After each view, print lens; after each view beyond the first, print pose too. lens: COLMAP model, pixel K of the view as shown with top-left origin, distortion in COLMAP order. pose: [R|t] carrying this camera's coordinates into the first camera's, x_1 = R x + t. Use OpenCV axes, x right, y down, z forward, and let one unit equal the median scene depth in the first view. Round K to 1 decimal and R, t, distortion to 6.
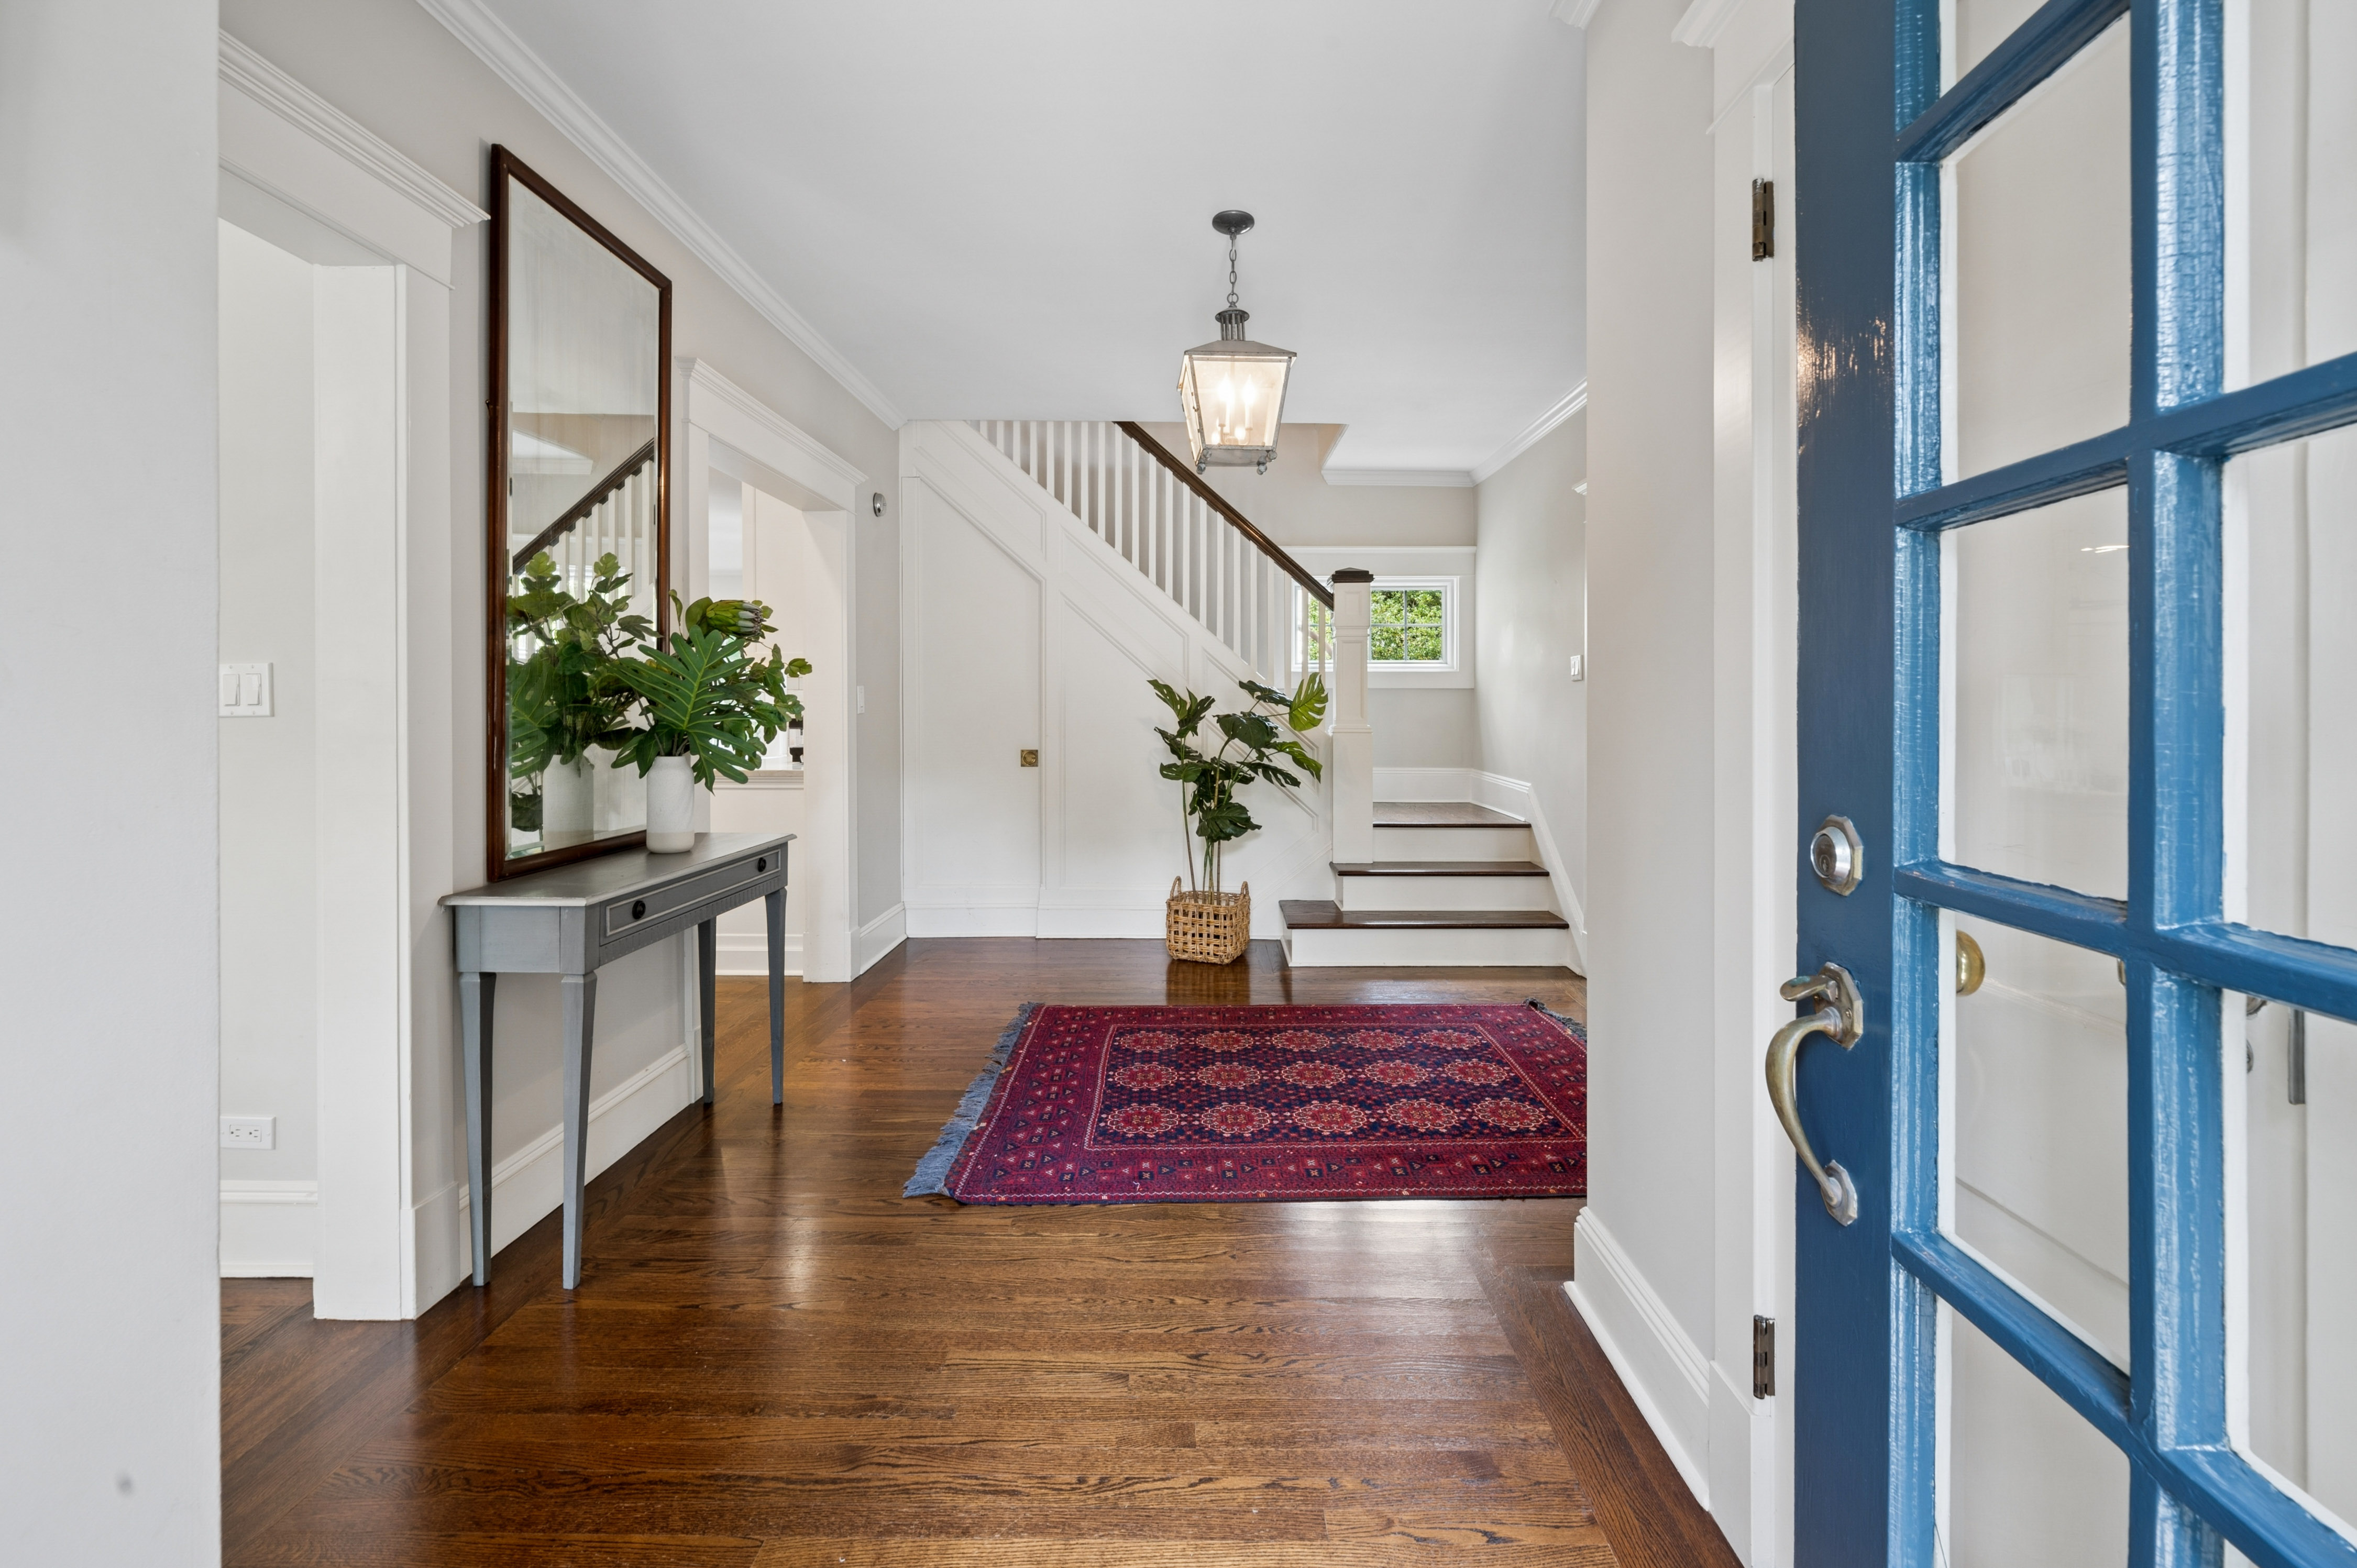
lens RADIAL K [[920.3, 0, 1197.9], [0, 920.3, 699.9], [0, 0, 1]] dist [-0.000214, -0.000033]
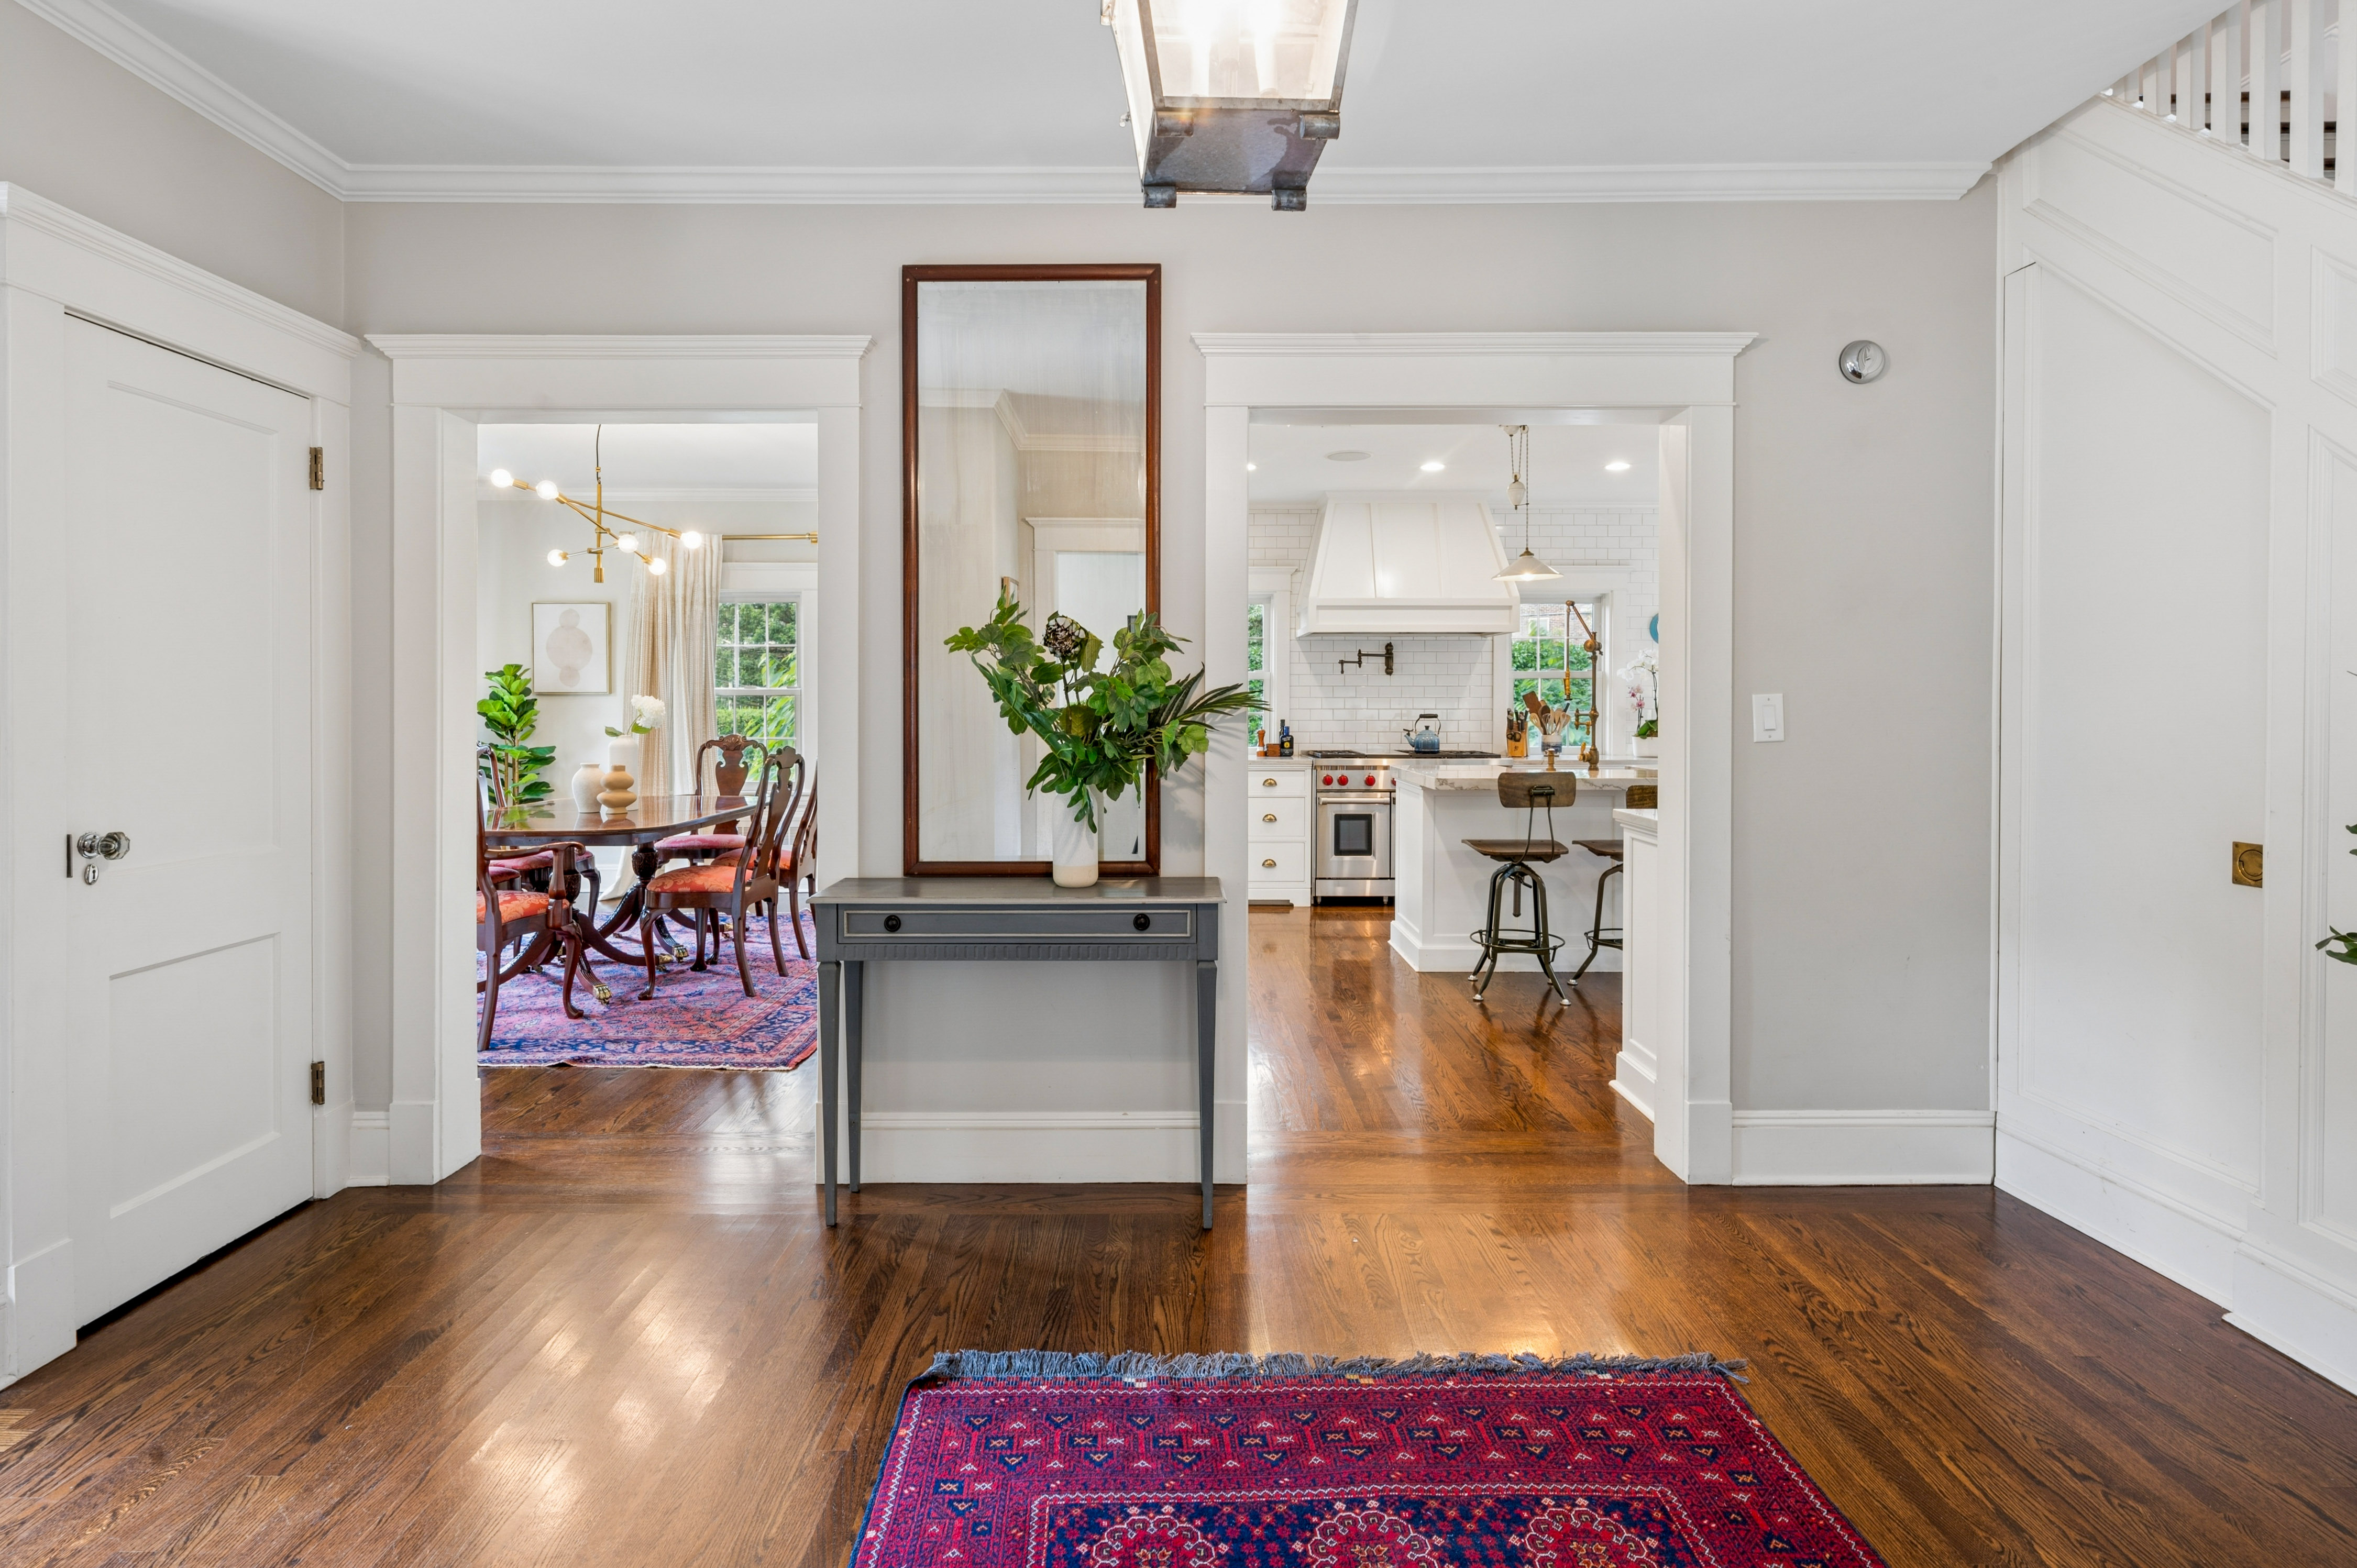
lens RADIAL K [[1164.7, 0, 1190.0], [0, 1164.7, 702.9], [0, 0, 1]] dist [-0.003766, -0.001278]
pose [[0.024666, -0.001392, -0.999695, 0.338769], [0.008954, 0.999959, -0.001171, -0.011017], [0.999656, -0.008923, 0.024678, 0.585635]]
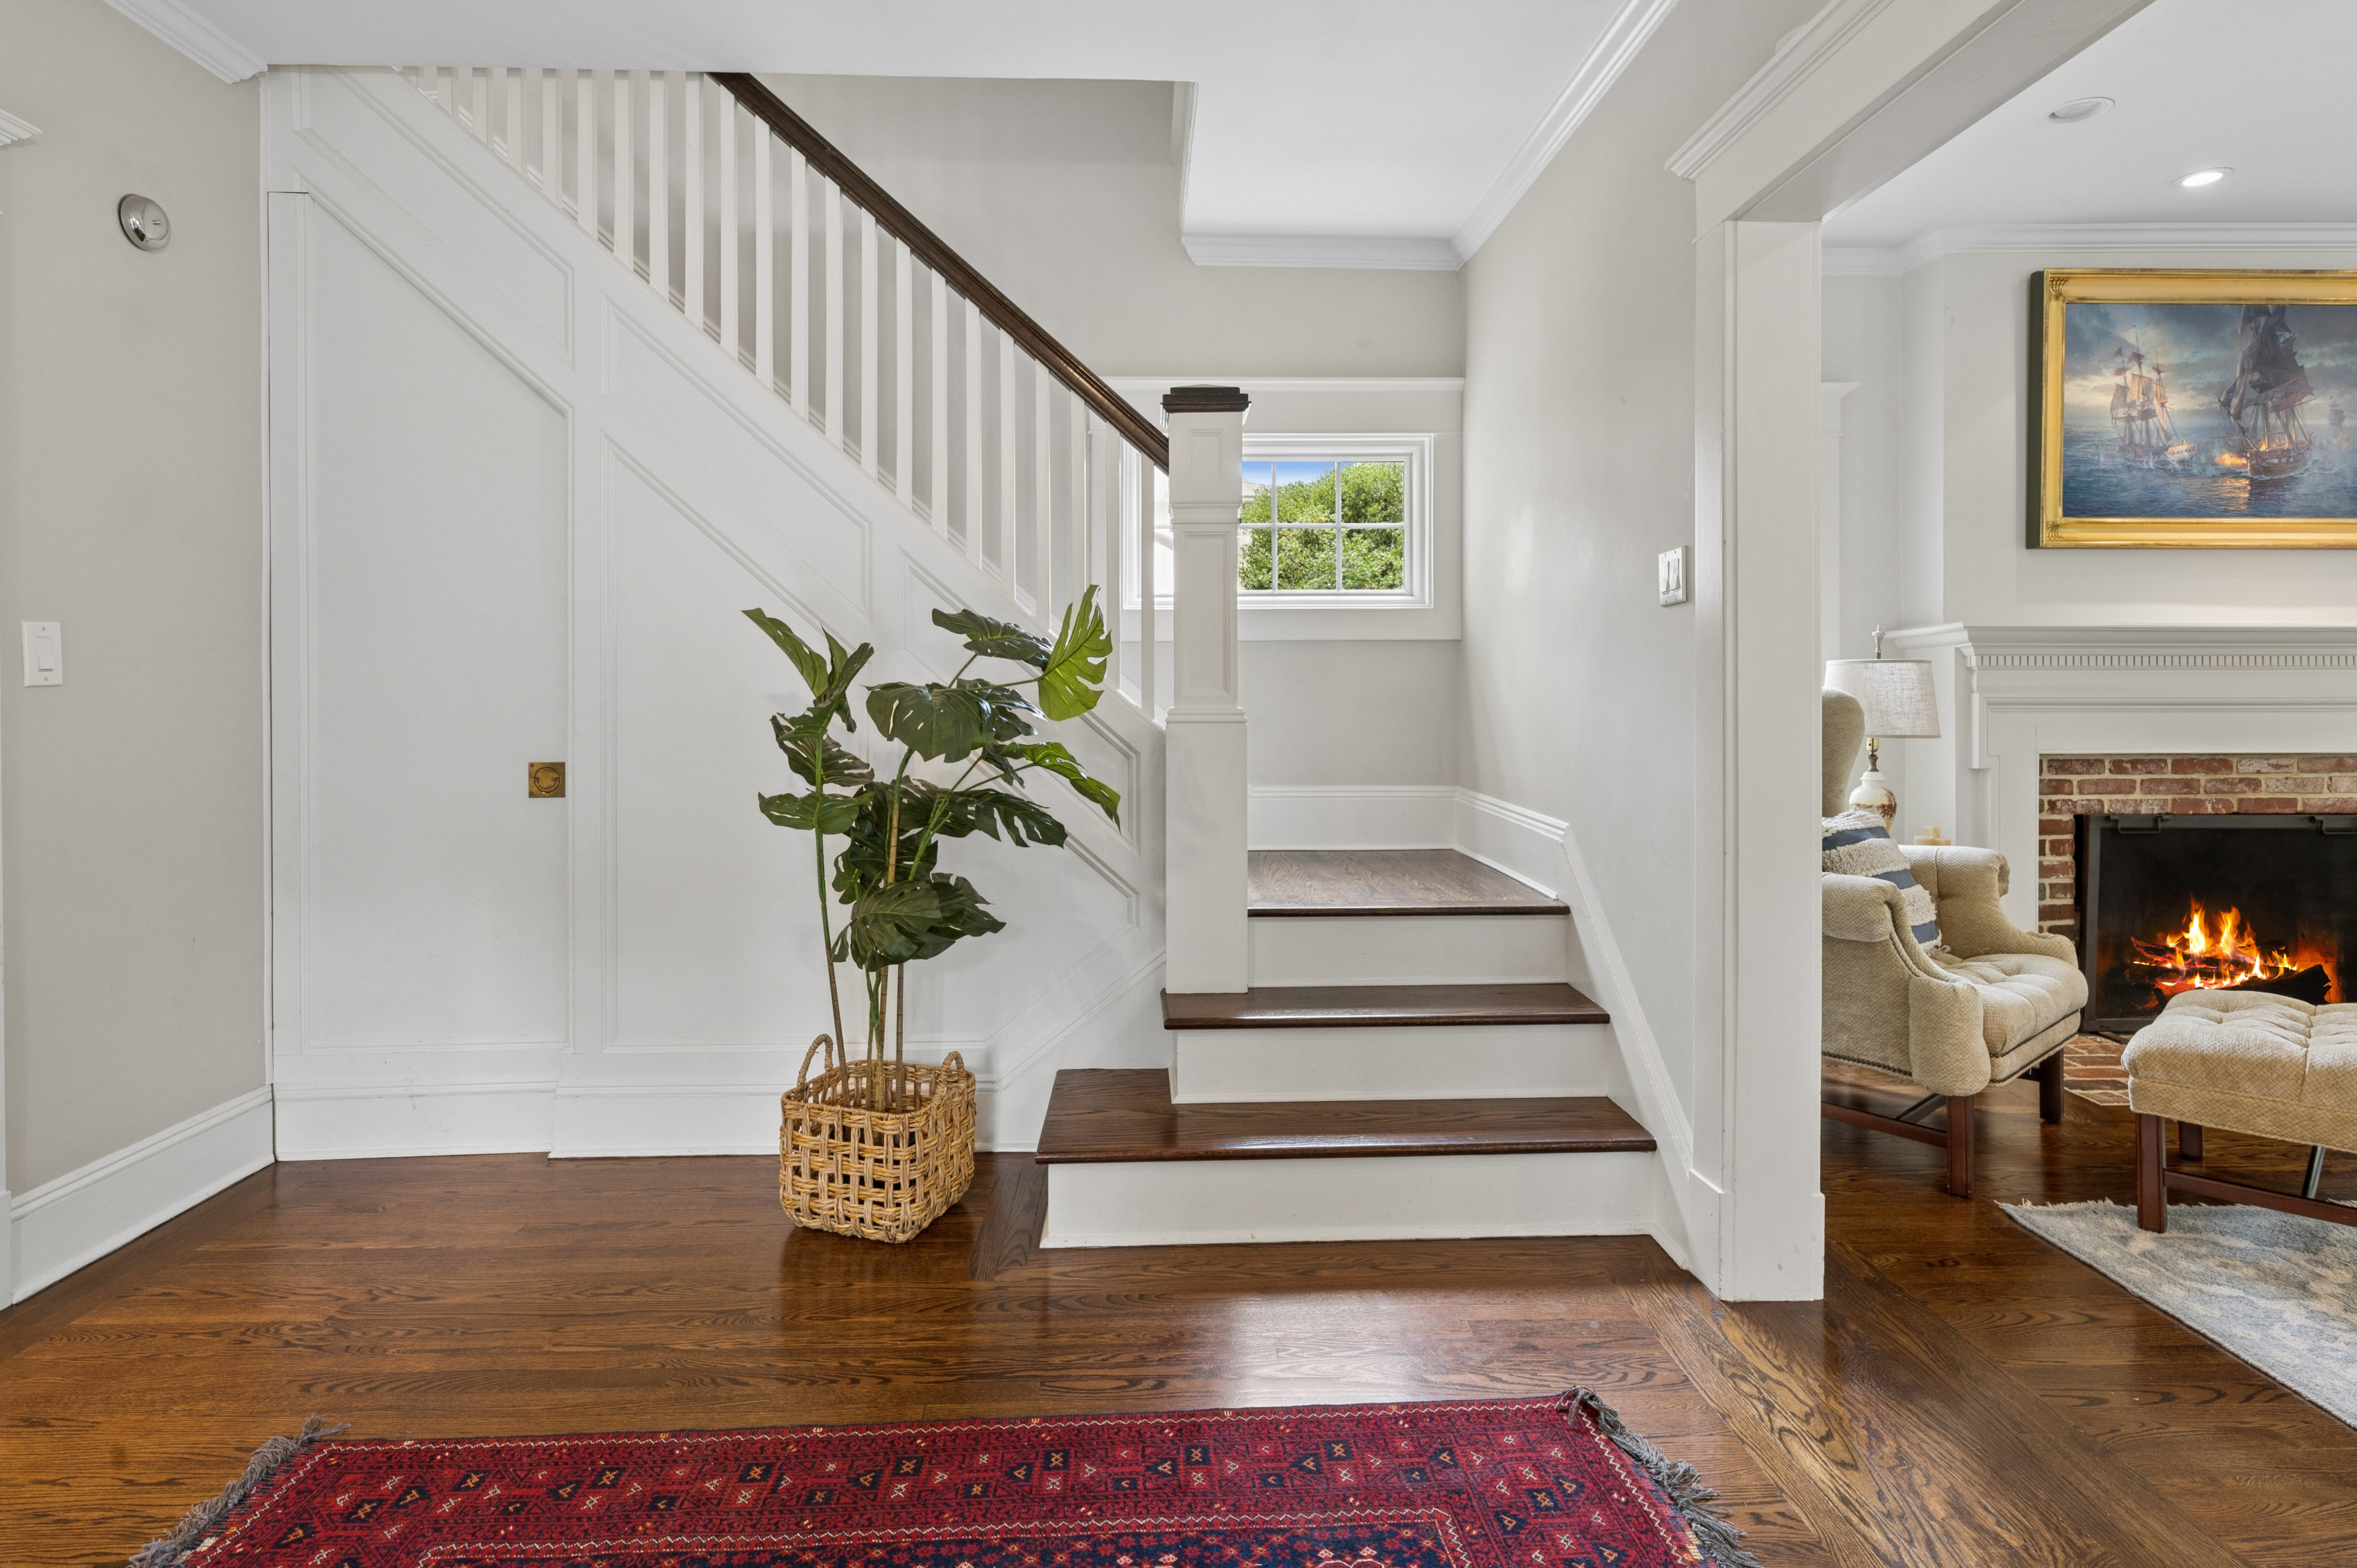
lens RADIAL K [[1164.7, 0, 1185.6], [0, 1164.7, 696.1], [0, 0, 1]] dist [-0.003766, -0.001278]
pose [[0.998888, -0.005646, 0.046812, 0.136408], [0.005034, 0.999900, 0.013180, 0.014482], [-0.046882, -0.012930, 0.998817, 0.413400]]
